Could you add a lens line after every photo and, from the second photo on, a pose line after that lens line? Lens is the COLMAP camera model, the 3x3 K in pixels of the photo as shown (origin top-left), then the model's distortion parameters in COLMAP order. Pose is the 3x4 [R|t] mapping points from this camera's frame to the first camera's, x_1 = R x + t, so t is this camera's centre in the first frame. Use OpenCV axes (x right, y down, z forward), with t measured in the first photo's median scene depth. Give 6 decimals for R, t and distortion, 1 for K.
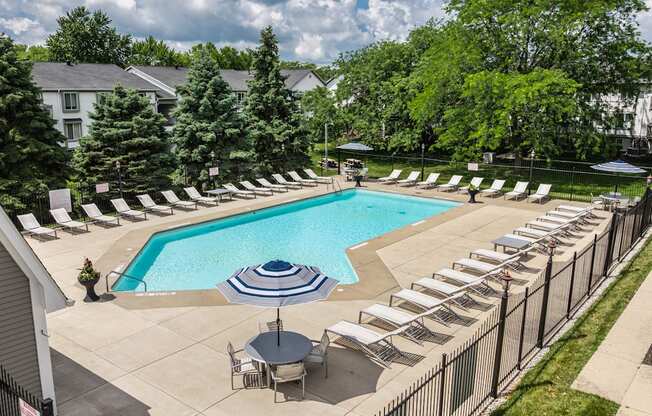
lens RADIAL K [[542.7, 0, 326.0], [0, 542.7, 208.0], [0, 0, 1]] dist [-0.003482, 0.000932]
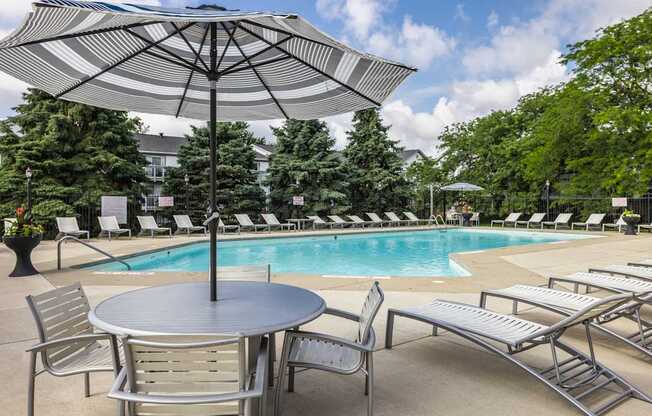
lens RADIAL K [[462.4, 0, 326.0], [0, 462.4, 208.0], [0, 0, 1]] dist [0.004983, 0.003118]
pose [[0.972857, -0.006827, -0.231308, 0.011123], [-0.041523, 0.978191, -0.203514, 0.085321], [0.227653, 0.207595, 0.951356, 0.254611]]
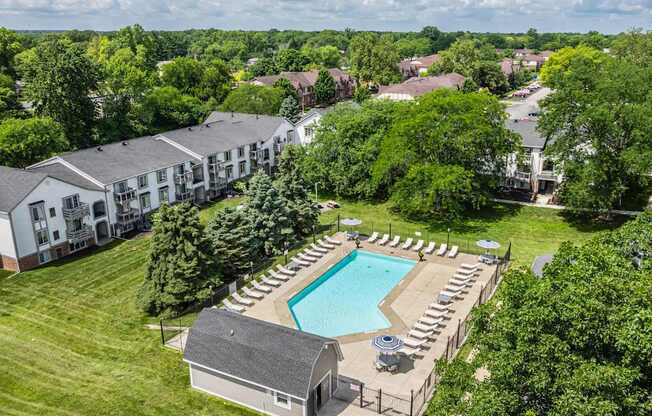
lens RADIAL K [[542.7, 0, 326.0], [0, 542.7, 208.0], [0, 0, 1]] dist [-0.003482, 0.000932]
pose [[0.985882, -0.076363, 0.149012, -0.291956], [0.060236, 0.992116, 0.109893, -0.357644], [-0.156229, -0.099366, 0.982710, -0.725702]]
